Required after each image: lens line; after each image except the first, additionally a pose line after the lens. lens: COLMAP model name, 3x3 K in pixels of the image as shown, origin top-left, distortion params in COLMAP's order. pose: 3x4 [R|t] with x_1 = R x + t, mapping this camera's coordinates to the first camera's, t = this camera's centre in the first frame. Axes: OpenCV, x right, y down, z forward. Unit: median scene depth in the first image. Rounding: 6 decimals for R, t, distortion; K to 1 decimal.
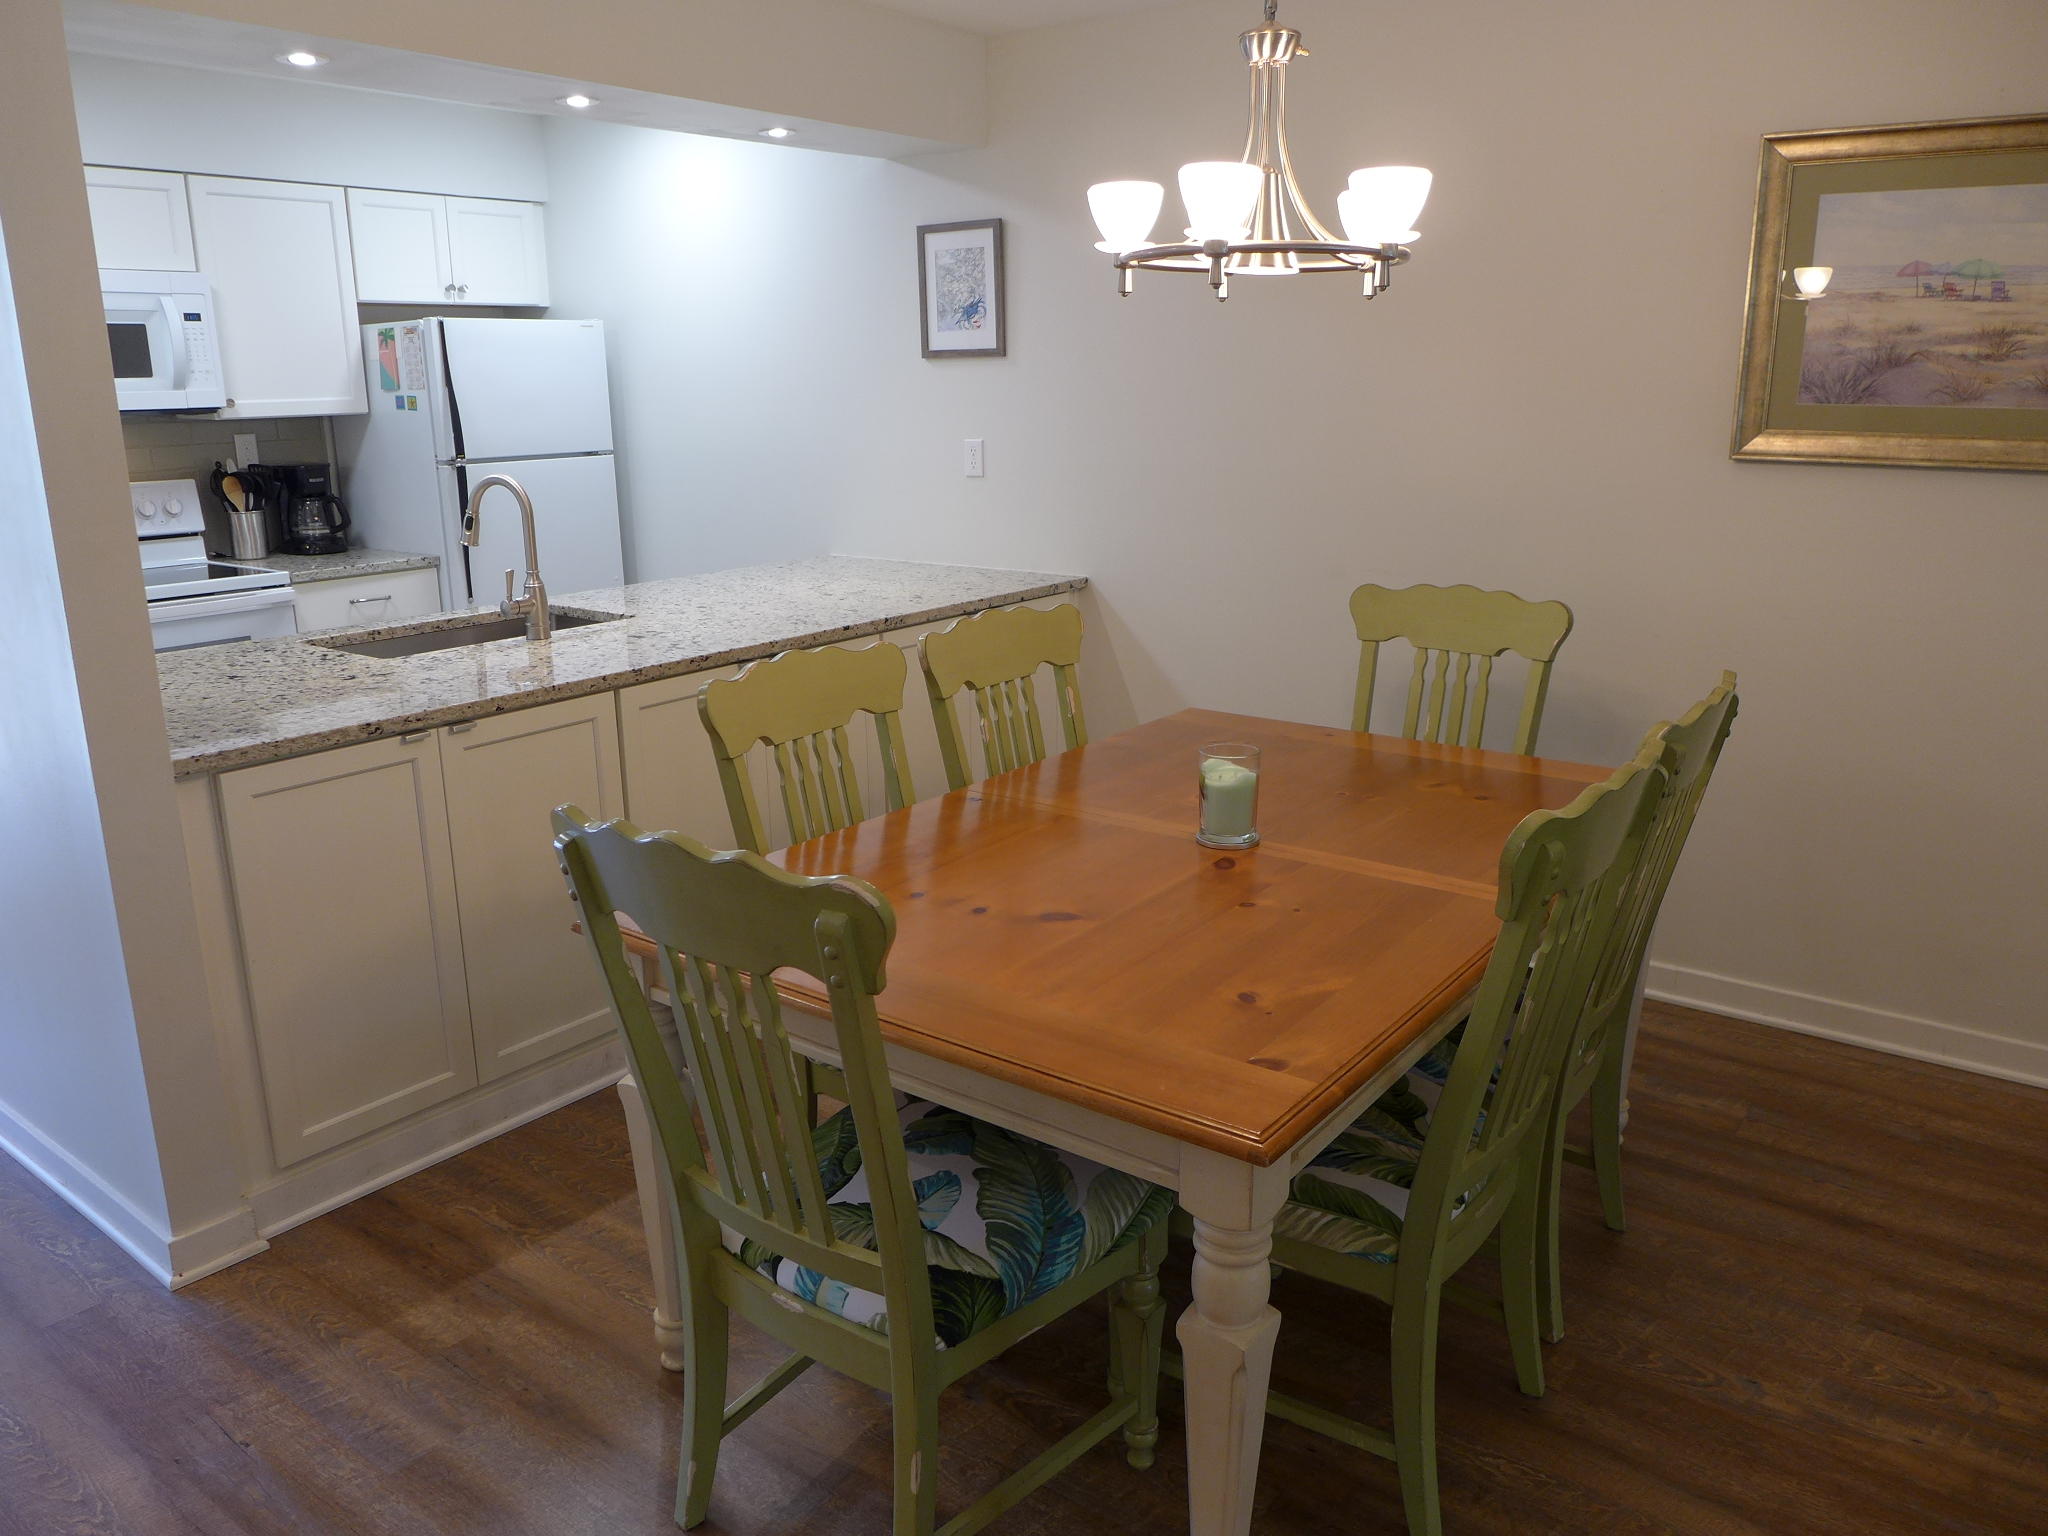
lens RADIAL K [[1469.1, 0, 1007.3], [0, 1469.1, 769.5], [0, 0, 1]] dist [-0.048707, 0.011829]
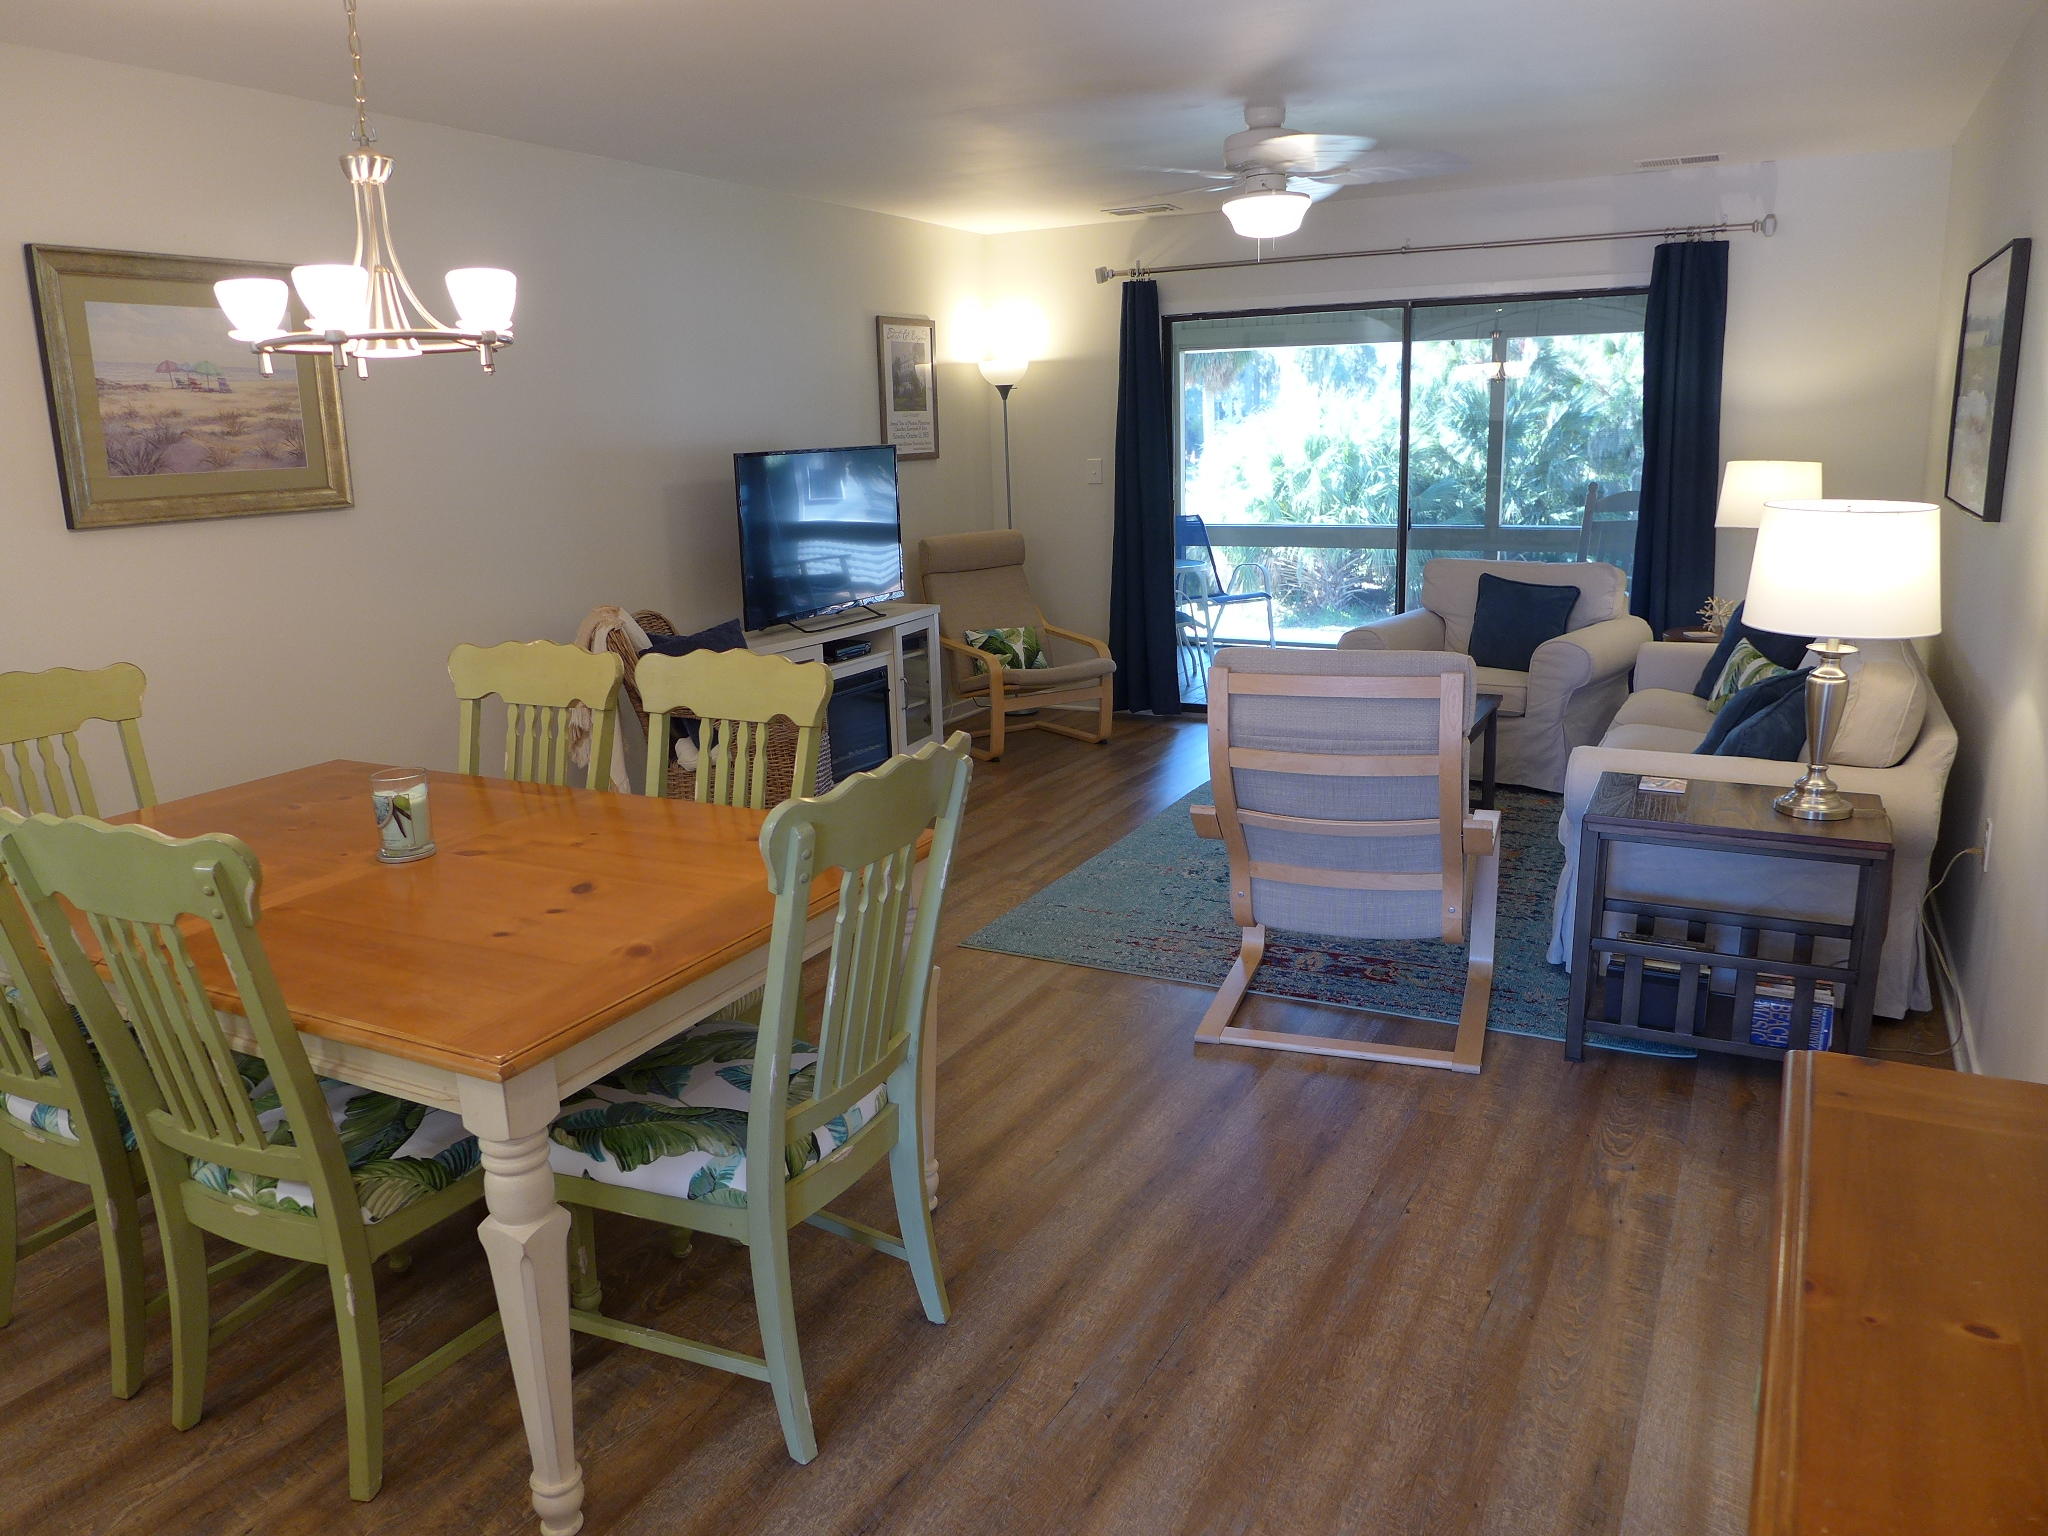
lens RADIAL K [[1475.0, 0, 1024.0], [0, 1475.0, 768.0], [0, 0, 1]] dist [-0.029930, 0.002270]
pose [[-0.166827, -0.216083, 0.962017, -0.528370], [0.285502, 0.923305, 0.256898, -0.087803], [-0.943746, 0.317516, -0.092340, 0.335303]]
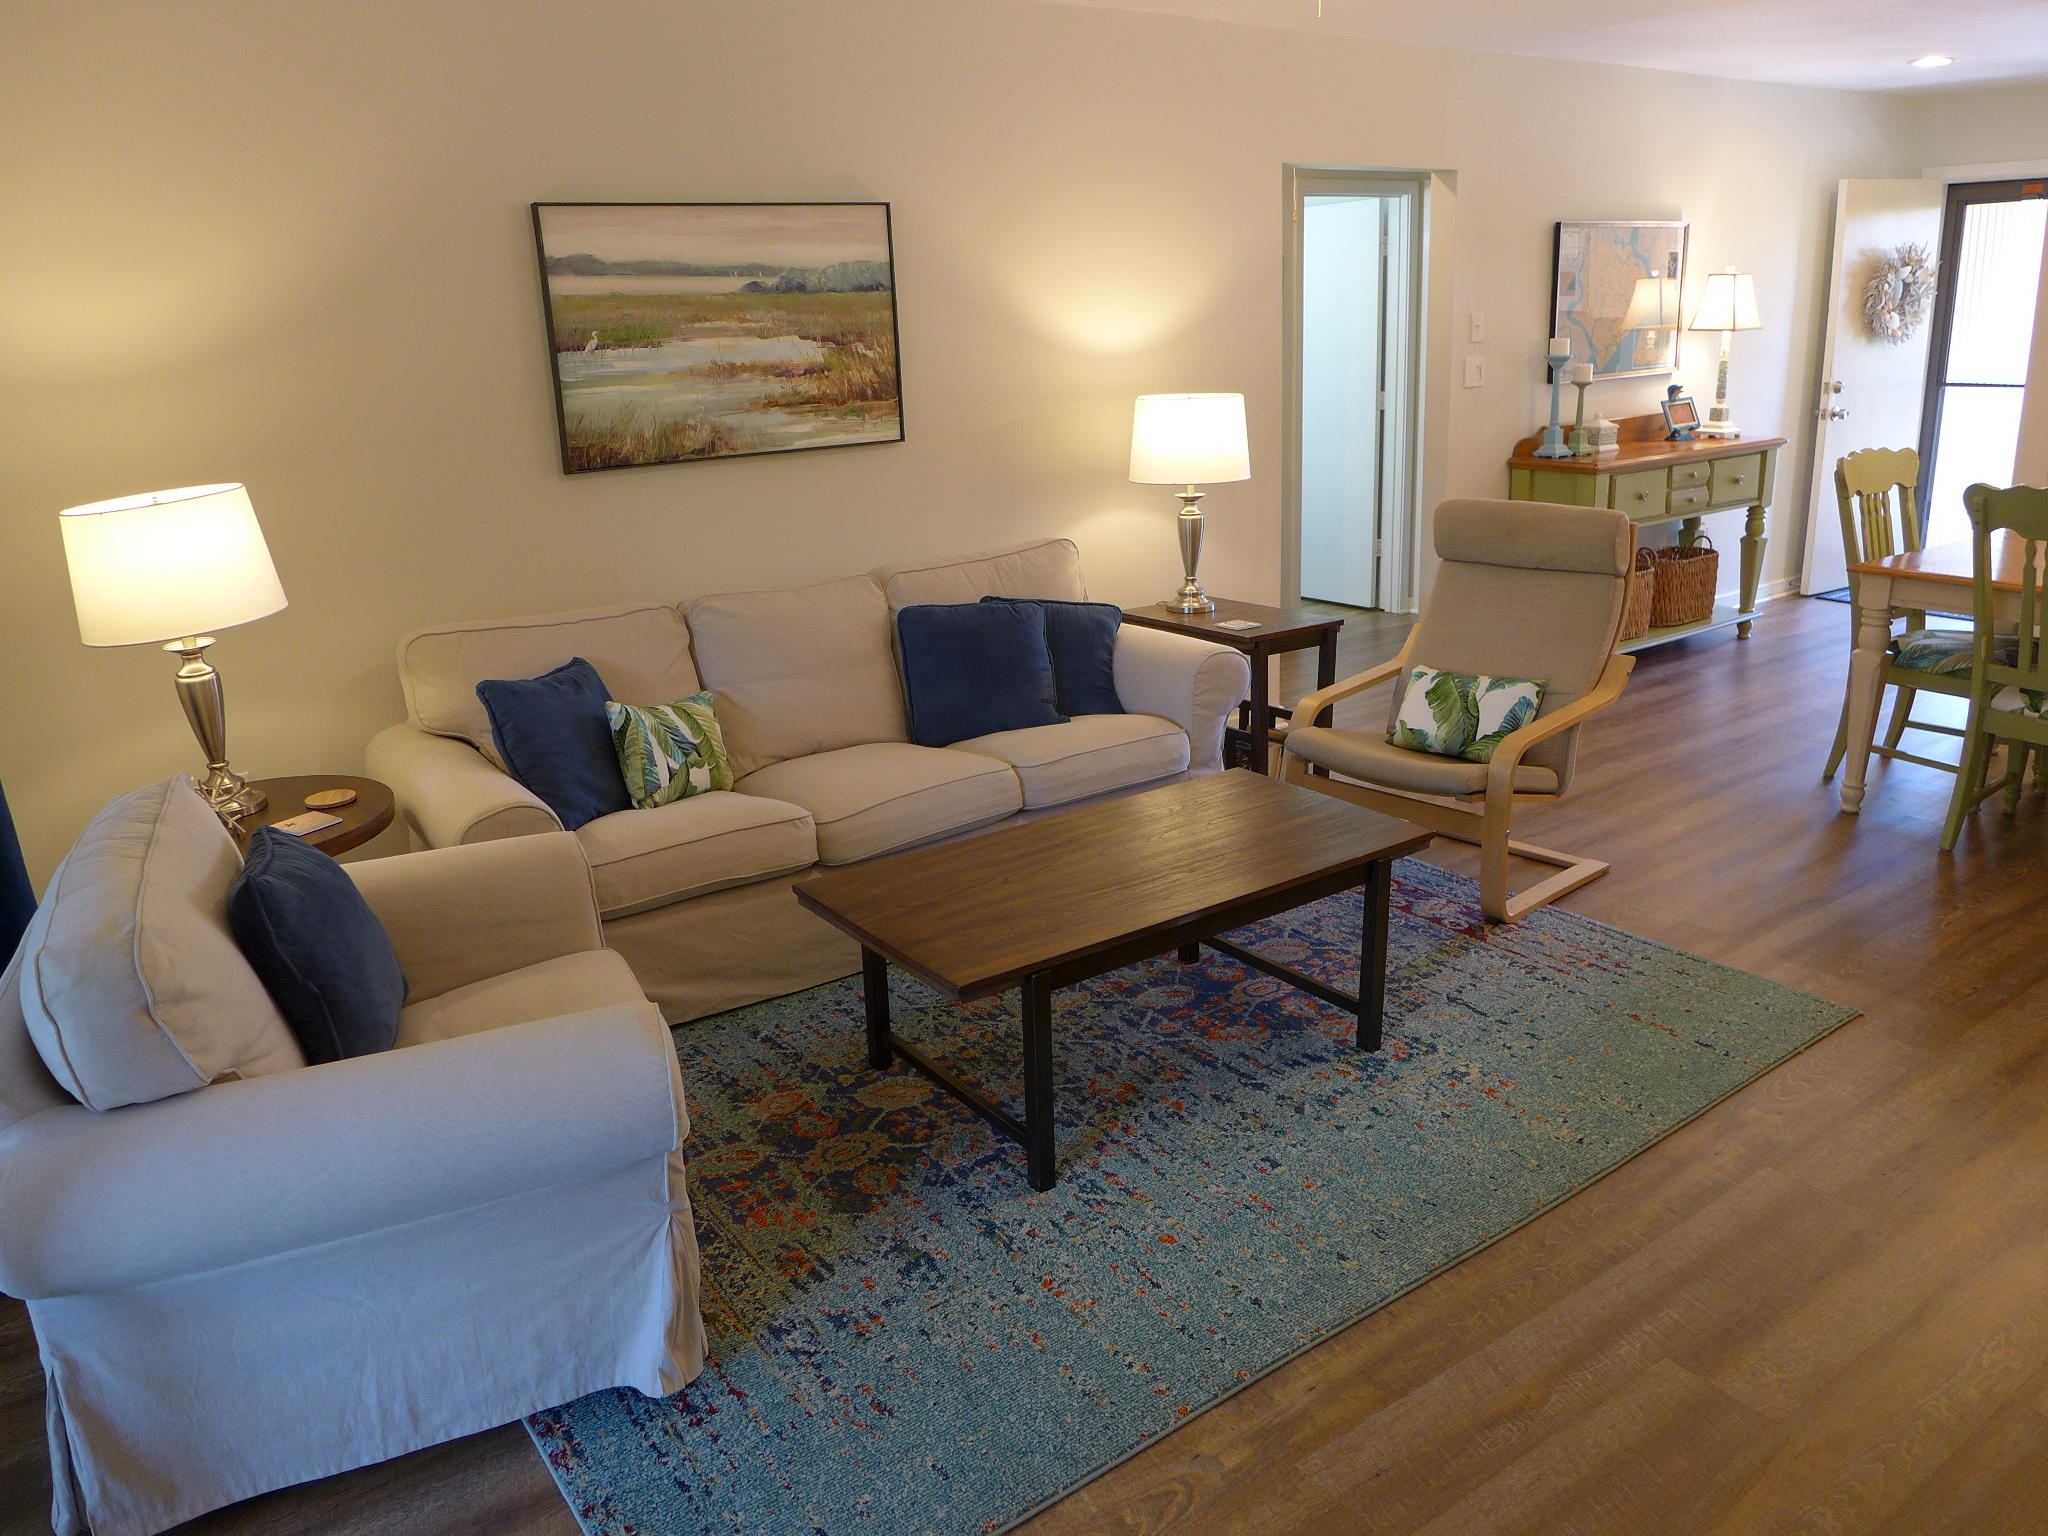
lens RADIAL K [[1469.1, 0, 1007.3], [0, 1469.1, 769.5], [0, 0, 1]] dist [-0.048707, 0.011829]
pose [[-0.307145, 0.297399, -0.904000, 1.107302], [-0.206243, 0.906539, 0.368308, -0.029449], [0.929046, 0.299568, -0.217103, 0.055970]]
